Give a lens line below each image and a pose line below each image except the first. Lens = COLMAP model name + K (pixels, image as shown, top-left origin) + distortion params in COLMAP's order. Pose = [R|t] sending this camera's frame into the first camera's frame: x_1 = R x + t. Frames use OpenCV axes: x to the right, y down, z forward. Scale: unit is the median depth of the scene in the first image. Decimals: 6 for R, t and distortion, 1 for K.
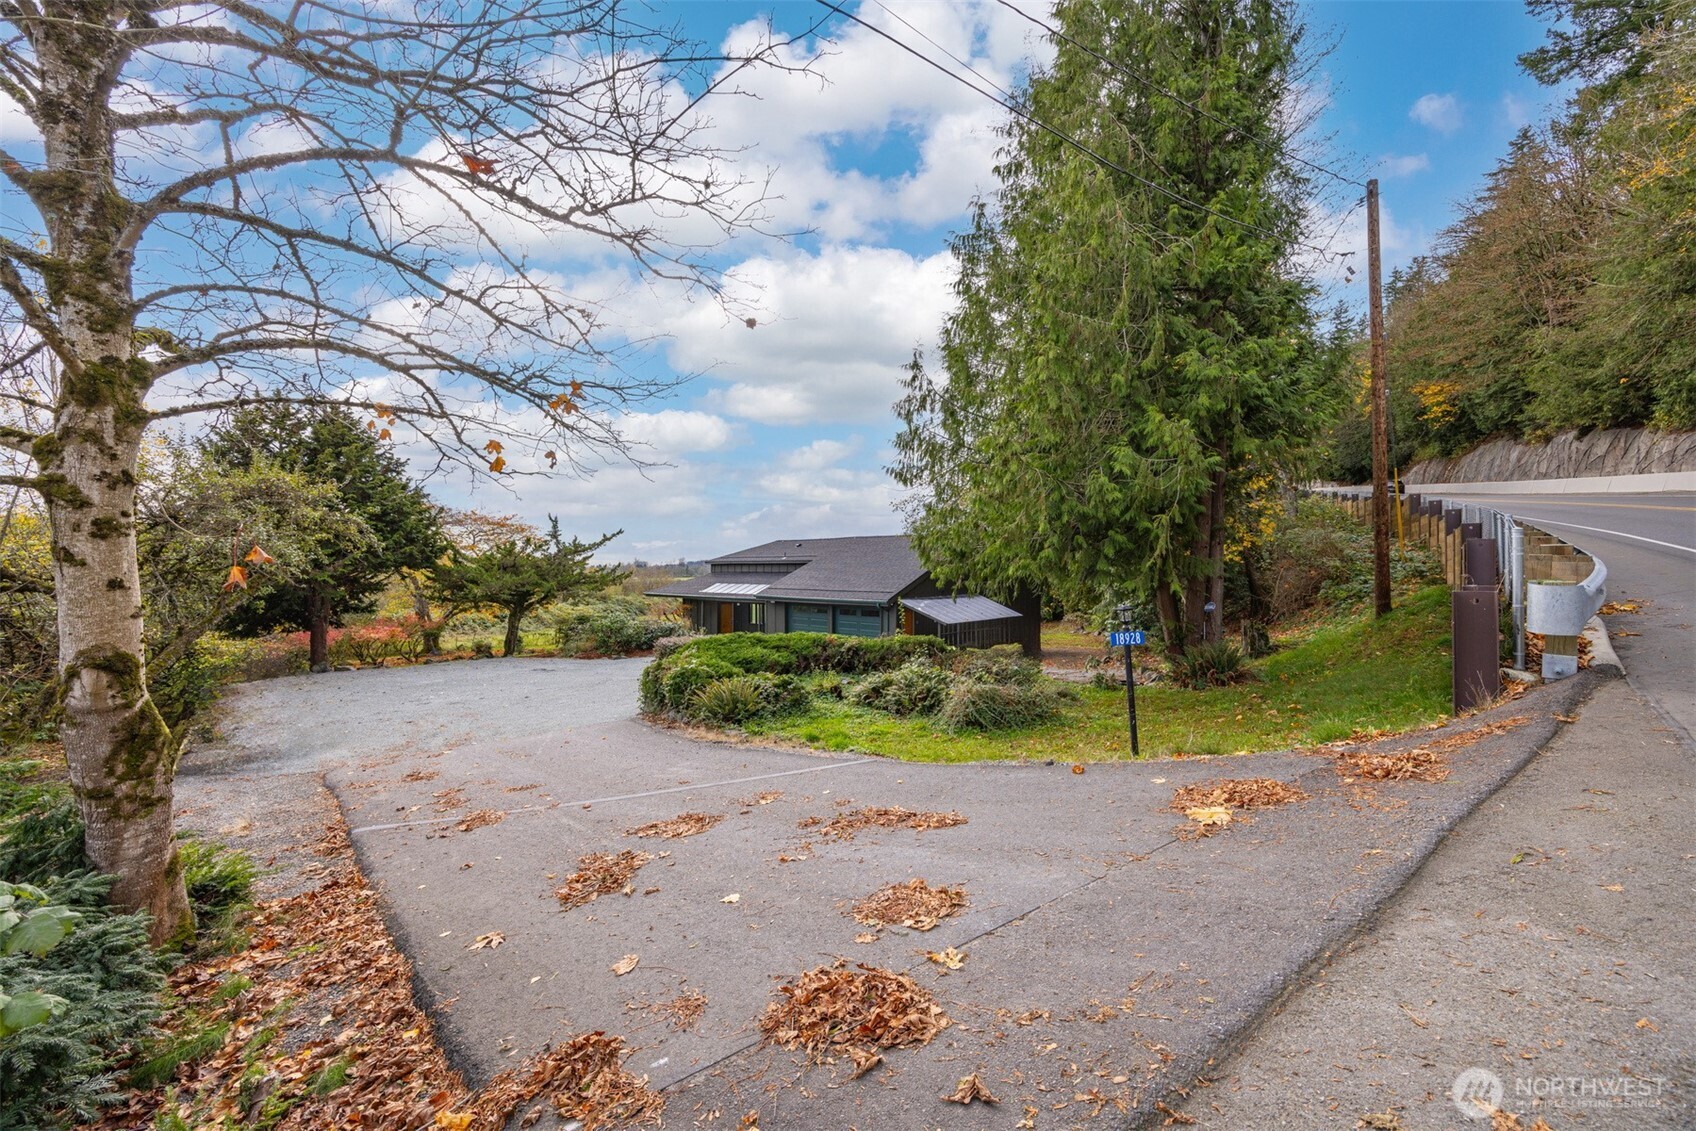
lens RADIAL K [[685.7, 0, 856.4], [0, 685.7, 569.8], [0, 0, 1]] dist [0.006445, 0.000359]
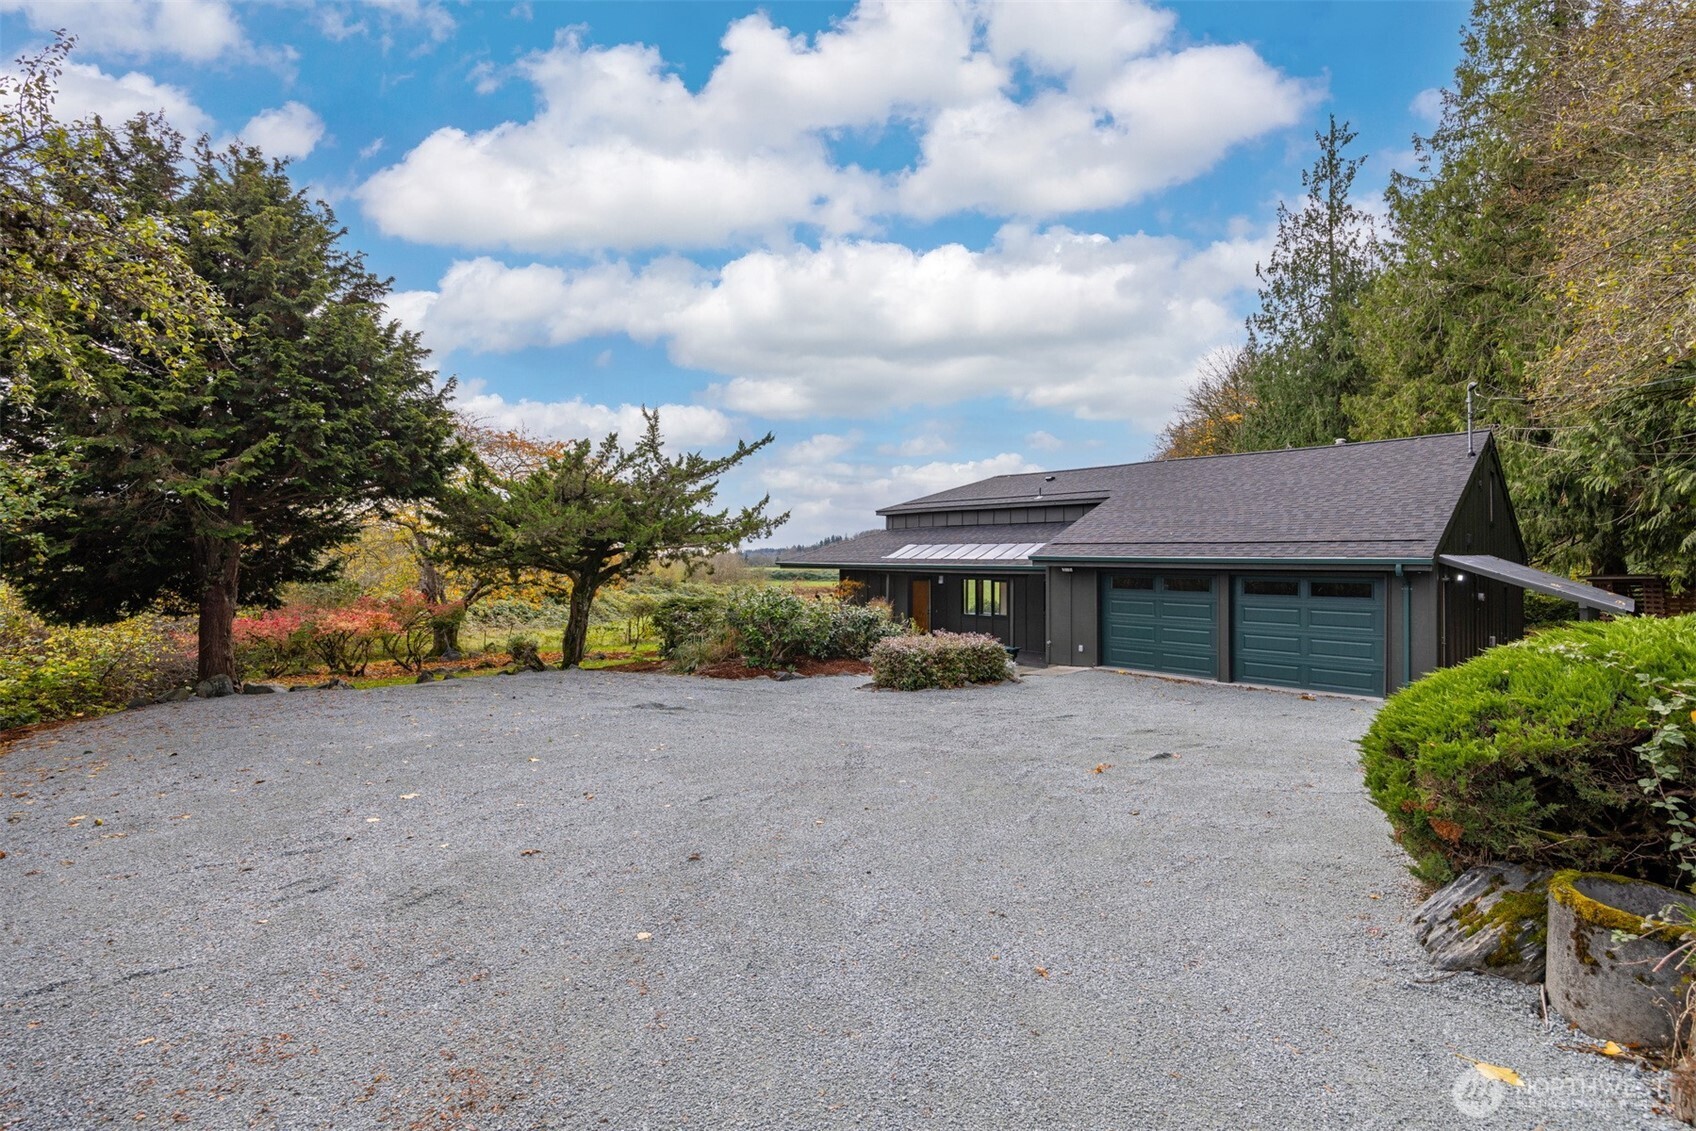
lens RADIAL K [[756.9, 0, 836.2], [0, 756.9, 550.9], [0, 0, 1]] dist [-0.004895, -0.000168]
pose [[0.994622, 0.002685, -0.103535, -0.242949], [-0.004515, 0.999838, -0.017447, 0.045319], [0.103471, 0.017821, 0.994473, 0.440700]]
